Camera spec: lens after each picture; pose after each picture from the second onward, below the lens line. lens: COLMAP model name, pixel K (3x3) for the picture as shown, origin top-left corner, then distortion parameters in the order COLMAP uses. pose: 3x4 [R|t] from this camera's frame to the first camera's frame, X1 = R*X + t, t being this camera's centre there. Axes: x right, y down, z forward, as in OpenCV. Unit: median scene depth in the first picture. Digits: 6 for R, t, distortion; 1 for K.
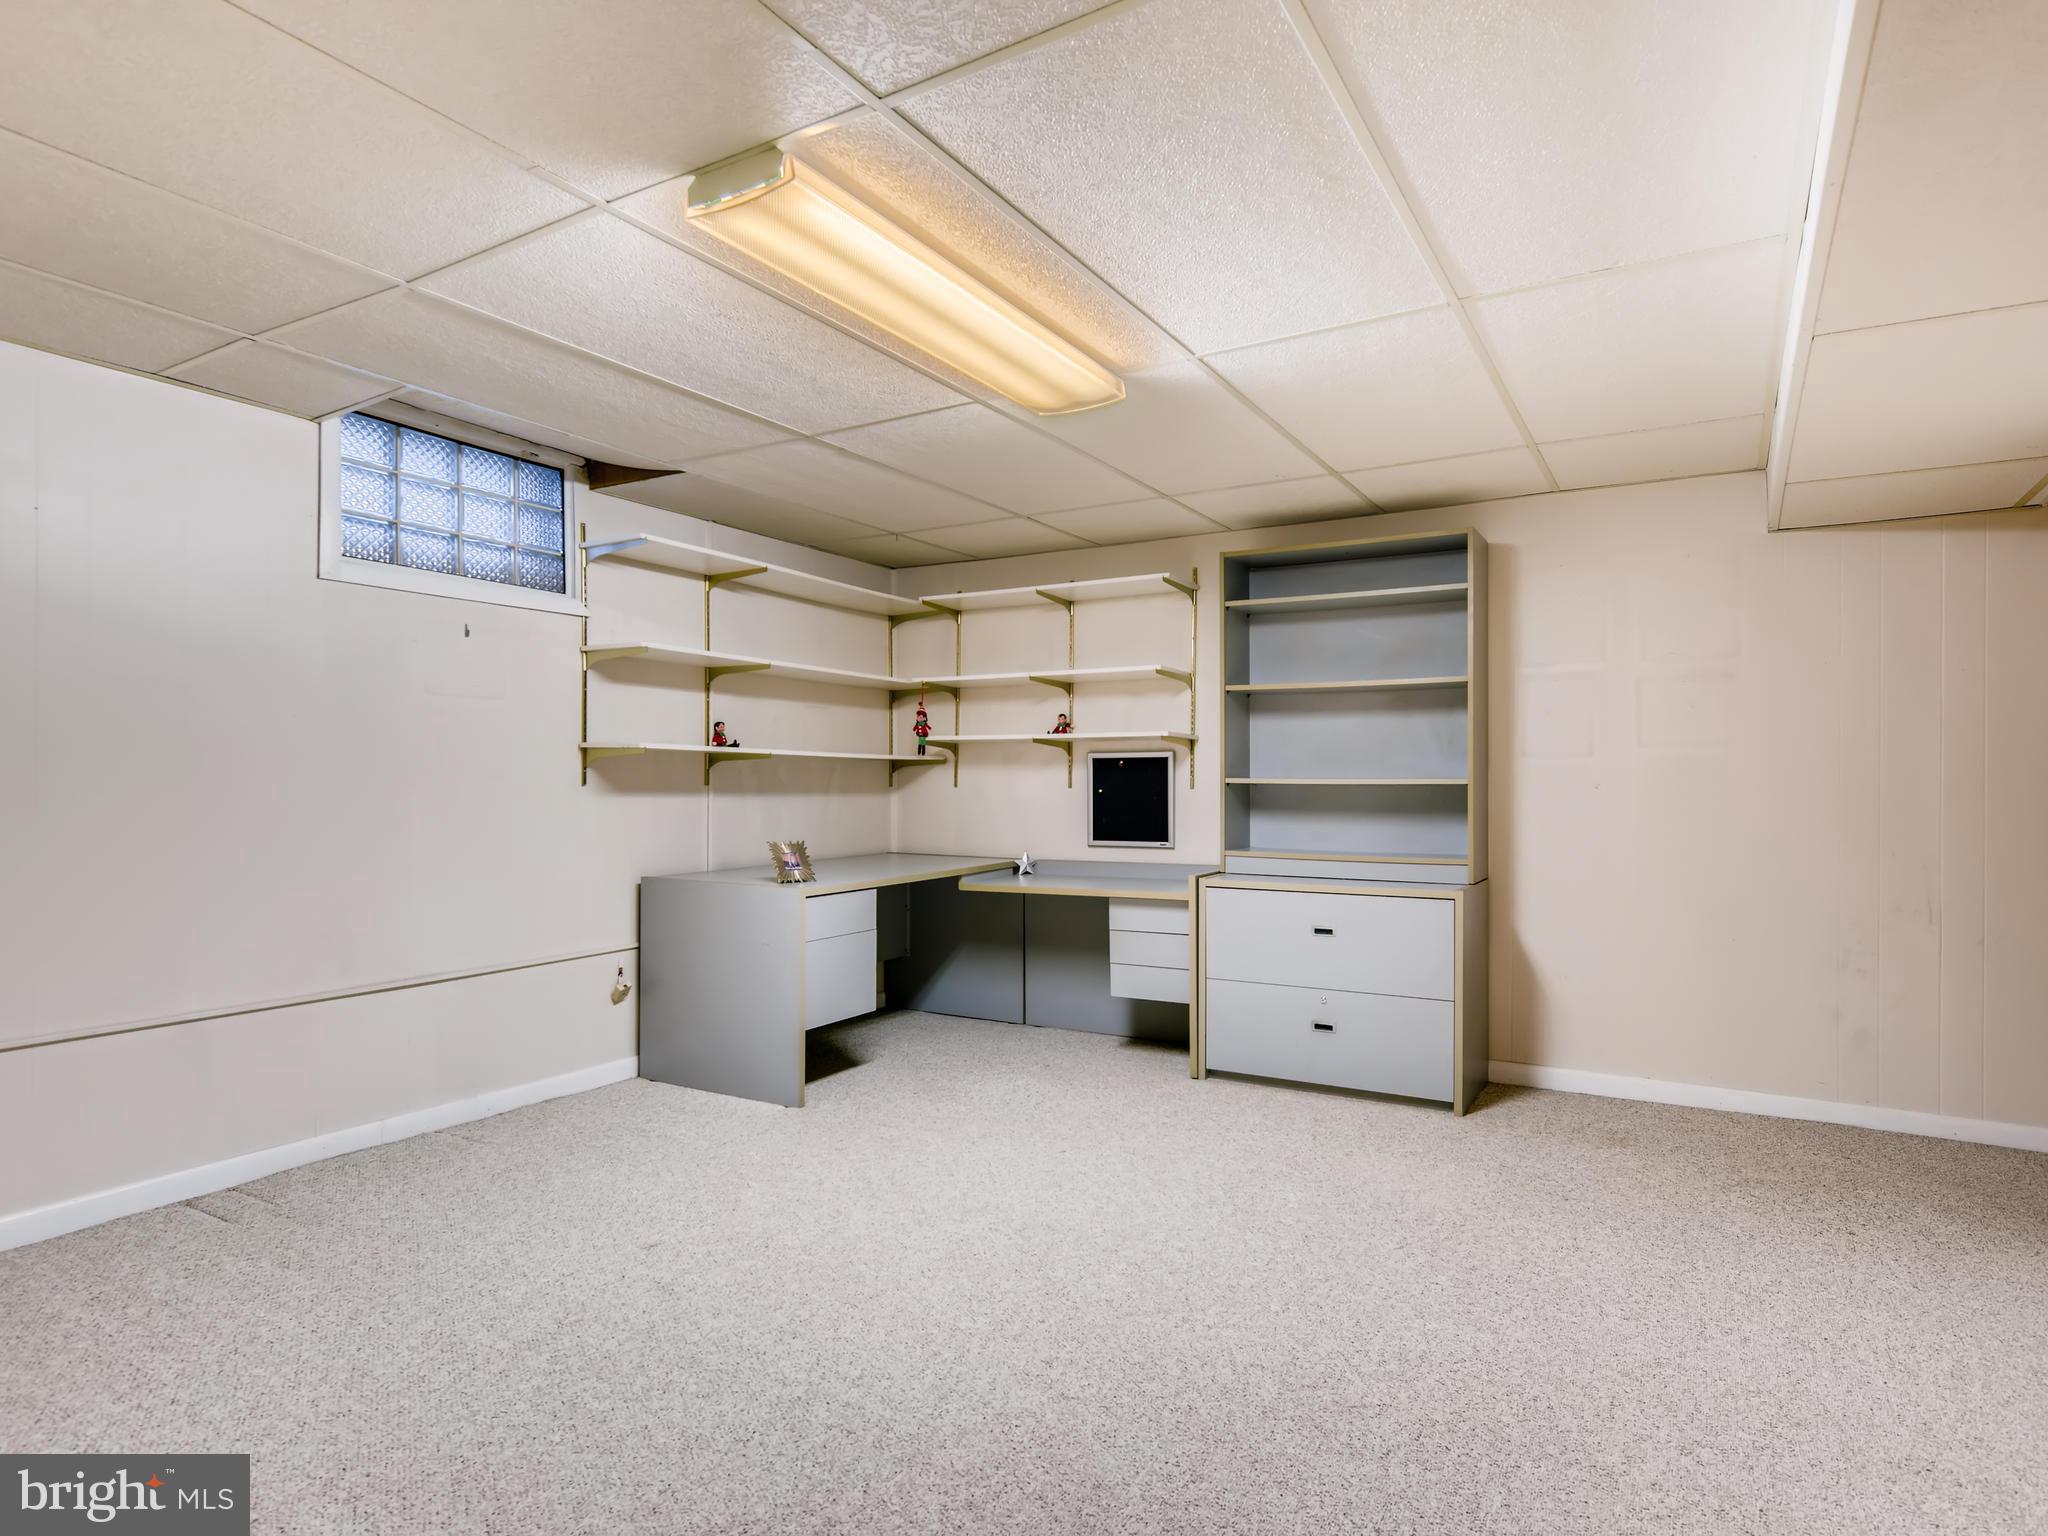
lens RADIAL K [[1166.3, 0, 1033.3], [0, 1166.3, 780.9], [0, 0, 1]] dist [-0.005697, 0.009270]
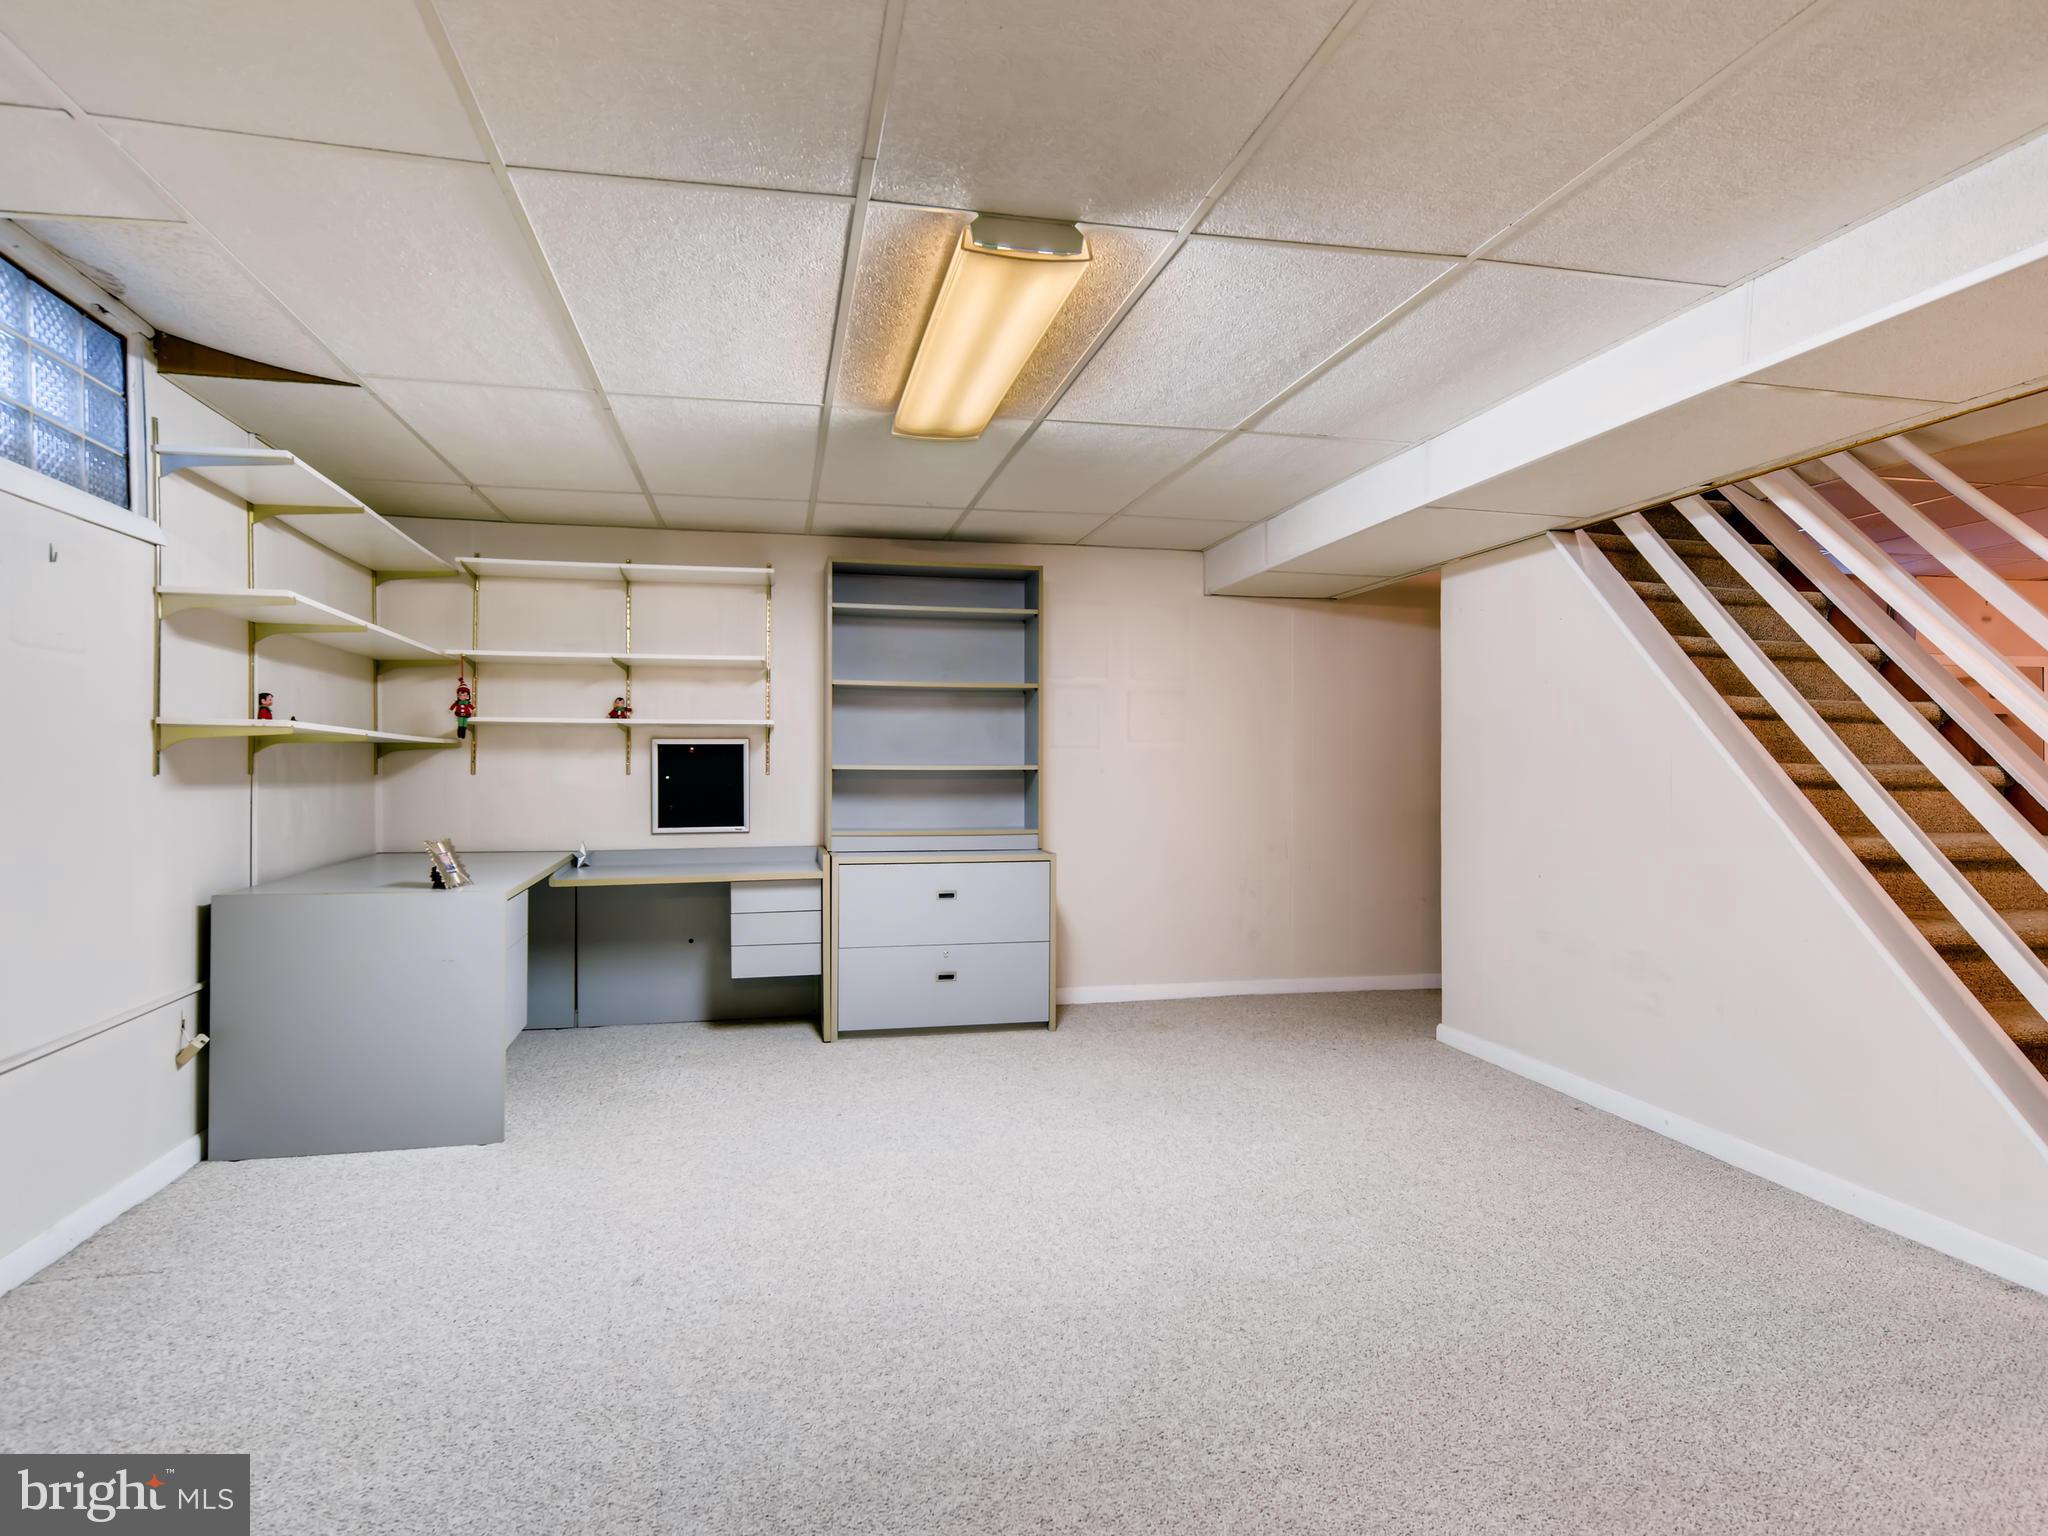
lens RADIAL K [[1166.3, 0, 1044.6], [0, 1166.3, 764.9], [0, 0, 1]] dist [-0.005697, 0.009270]
pose [[0.722075, -0.000233, 0.691815, -0.461027], [0.000736, 1.000000, -0.000432, -0.001649], [-0.691814, 0.000821, 0.722075, 0.078517]]
